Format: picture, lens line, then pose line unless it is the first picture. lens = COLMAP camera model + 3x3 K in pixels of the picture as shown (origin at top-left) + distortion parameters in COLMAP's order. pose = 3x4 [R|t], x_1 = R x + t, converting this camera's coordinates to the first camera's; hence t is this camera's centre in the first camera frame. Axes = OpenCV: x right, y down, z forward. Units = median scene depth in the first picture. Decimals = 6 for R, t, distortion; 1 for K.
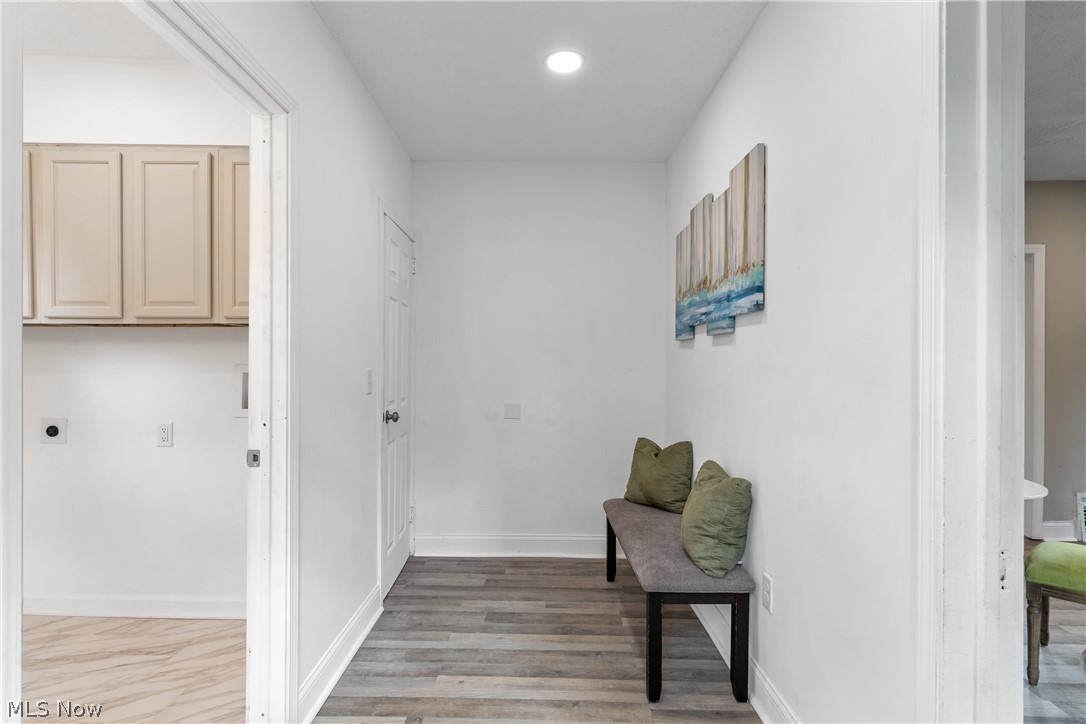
lens RADIAL K [[559.5, 0, 540.7], [0, 559.5, 366.5], [0, 0, 1]] dist [-0.001405, -0.000017]
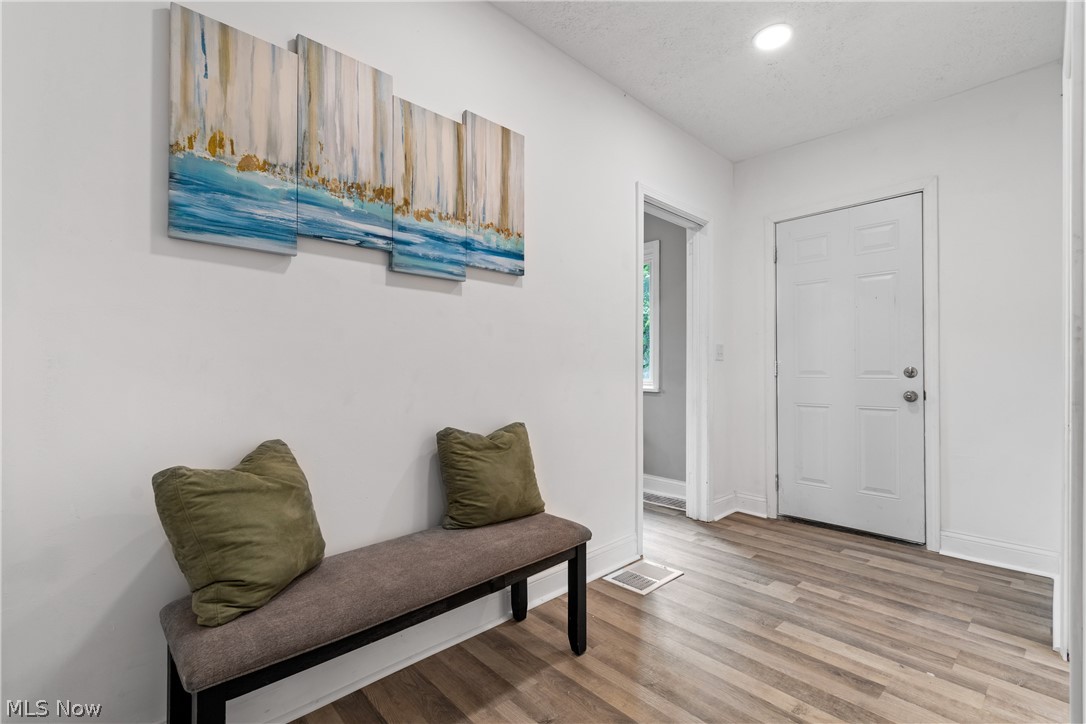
lens RADIAL K [[482.6, 0, 553.3], [0, 482.6, 365.7], [0, 0, 1]] dist [0.005769, -0.002860]
pose [[-0.701437, 0.002076, 0.712729, -0.306210], [0.001604, 0.999998, -0.001334, 0.072850], [-0.712730, 0.000208, -0.701439, 1.320877]]
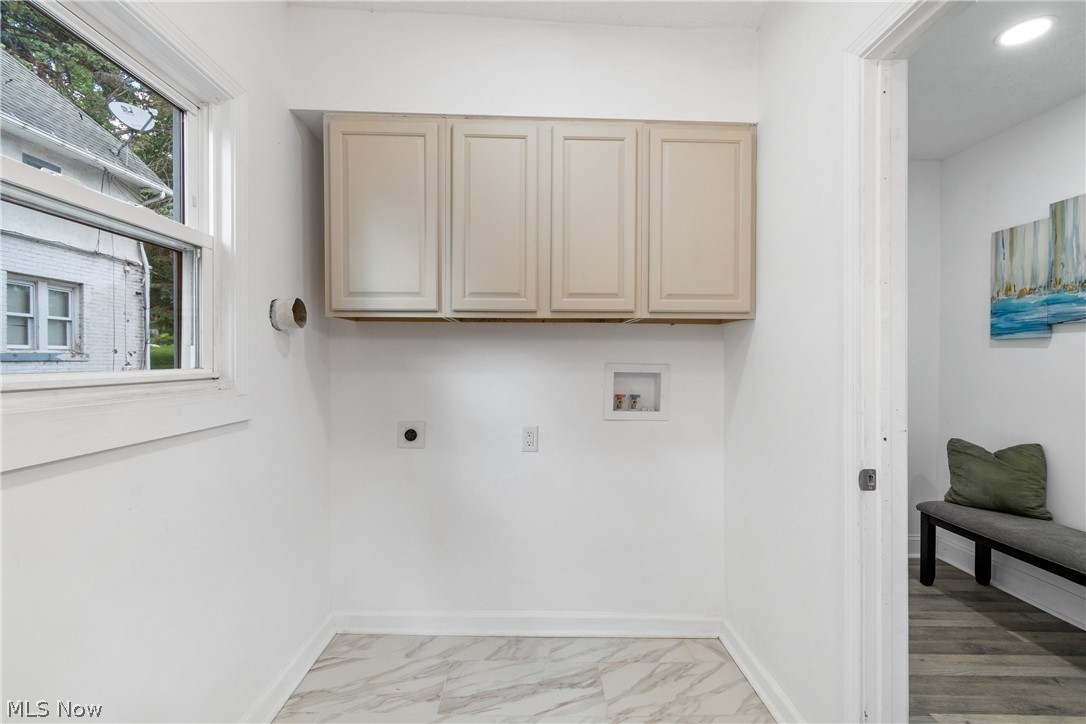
lens RADIAL K [[482.6, 0, 538.2], [0, 482.6, 364.7], [0, 0, 1]] dist [0.005769, -0.002860]
pose [[0.999852, 0.002099, 0.017057, -0.708468], [-0.002187, 0.999984, 0.005123, -0.005342], [-0.017046, -0.005160, 0.999841, 0.209283]]
